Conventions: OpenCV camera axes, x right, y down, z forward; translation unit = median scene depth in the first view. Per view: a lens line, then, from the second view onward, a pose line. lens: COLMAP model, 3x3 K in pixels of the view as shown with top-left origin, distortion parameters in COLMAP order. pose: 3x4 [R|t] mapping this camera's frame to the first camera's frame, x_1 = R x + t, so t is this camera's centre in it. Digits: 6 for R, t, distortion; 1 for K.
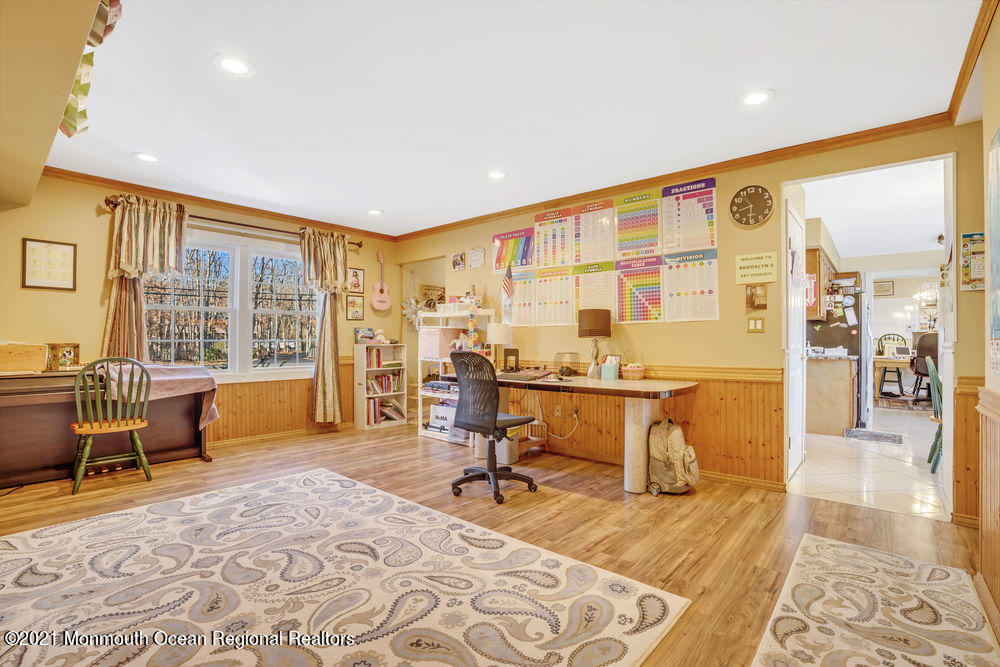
lens RADIAL K [[460.2, 0, 504.1], [0, 460.2, 334.6], [0, 0, 1]] dist [-0.071956, 0.027879]
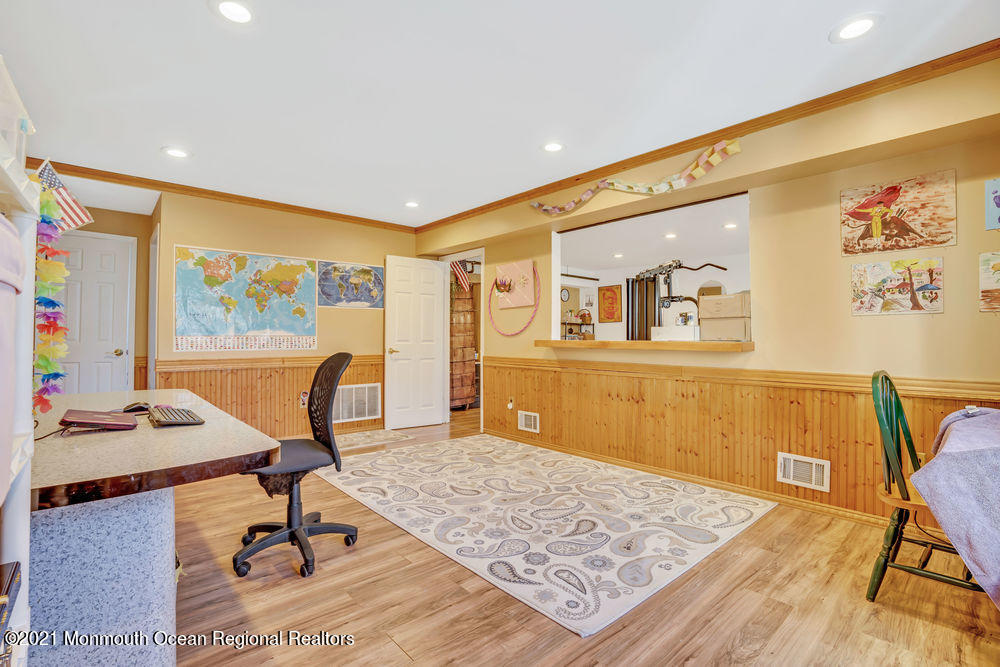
lens RADIAL K [[460.2, 0, 504.1], [0, 460.2, 334.6], [0, 0, 1]] dist [-0.071956, 0.027879]
pose [[-0.991269, -0.006300, 0.131702, -0.528331], [-0.009049, 0.999753, -0.020281, 0.022921], [-0.131542, -0.021296, -0.991082, 2.009254]]
